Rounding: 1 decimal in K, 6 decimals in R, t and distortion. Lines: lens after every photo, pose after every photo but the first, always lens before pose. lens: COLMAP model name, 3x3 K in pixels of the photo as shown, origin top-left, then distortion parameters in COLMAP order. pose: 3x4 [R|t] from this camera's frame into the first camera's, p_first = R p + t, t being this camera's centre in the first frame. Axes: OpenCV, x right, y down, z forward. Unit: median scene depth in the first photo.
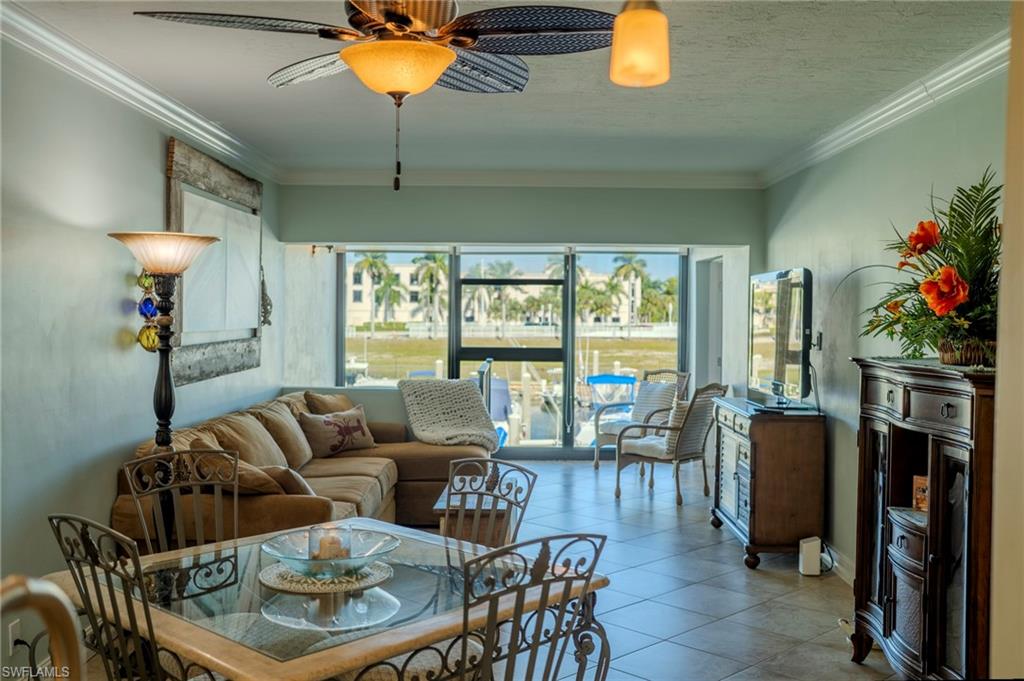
lens RADIAL K [[981.9, 0, 513.2], [0, 981.9, 342.6], [0, 0, 1]] dist [0.012843, 0.030792]
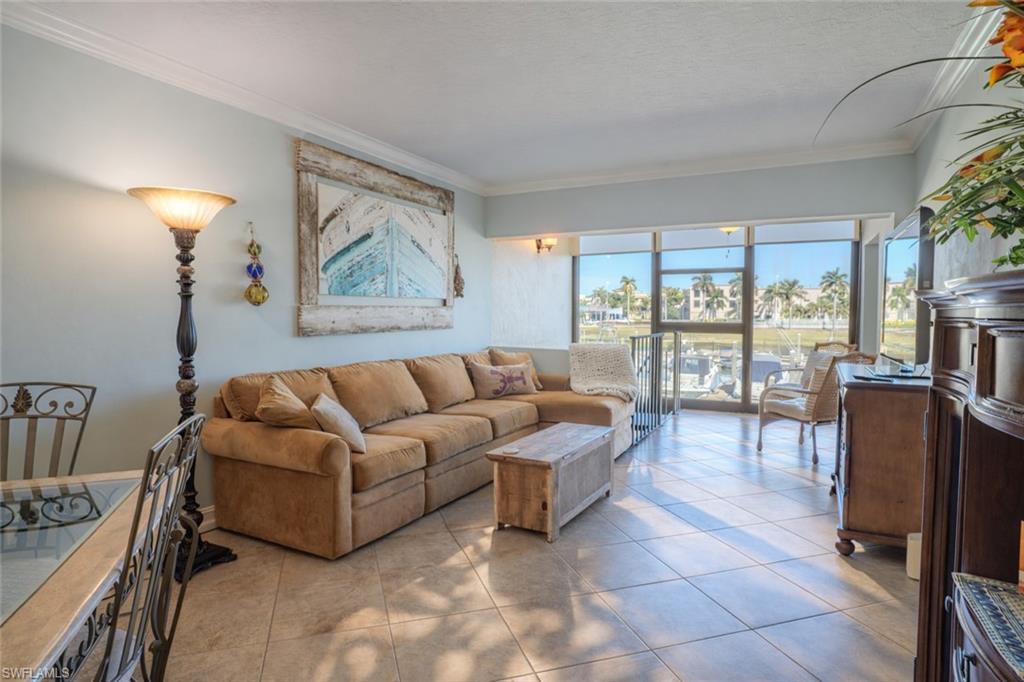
lens RADIAL K [[559.5, 0, 512.9], [0, 559.5, 343.5], [0, 0, 1]] dist [-0.050696, 0.039202]
pose [[0.886333, 0.020183, -0.462608, 0.175491], [-0.010236, 0.999660, 0.024001, 0.026088], [0.462935, -0.016537, 0.886238, 0.366044]]
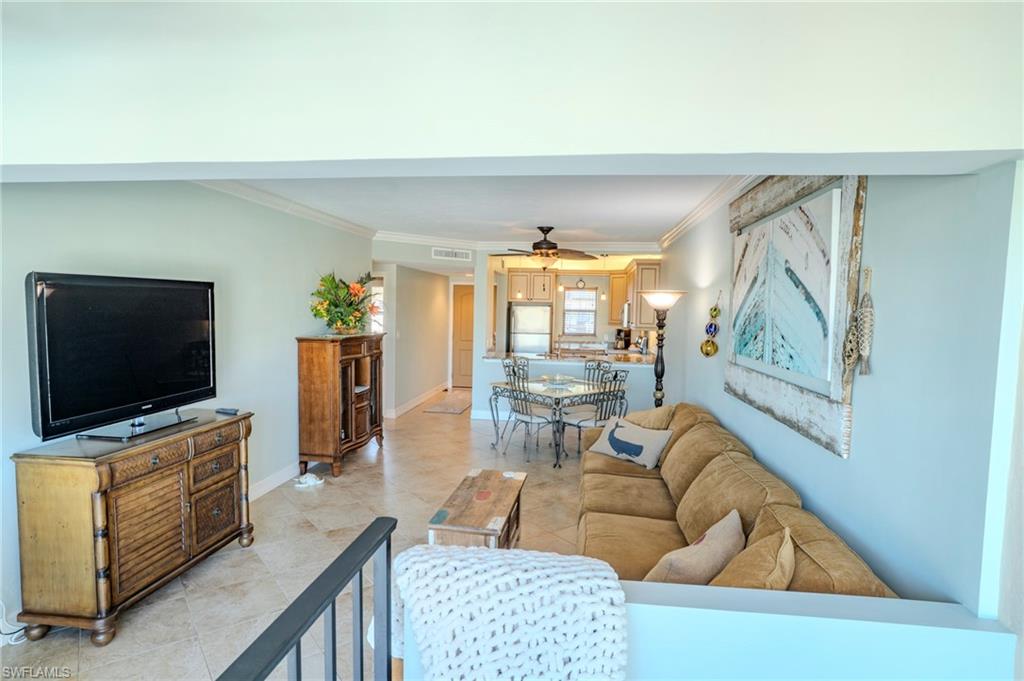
lens RADIAL K [[559.5, 0, 512.9], [0, 559.5, 343.0], [0, 0, 1]] dist [-0.050696, 0.039202]
pose [[-0.991017, -0.036289, 0.128717, -0.117598], [-0.023827, 0.994993, 0.097068, -0.065351], [-0.131595, 0.093129, -0.986919, 1.346813]]
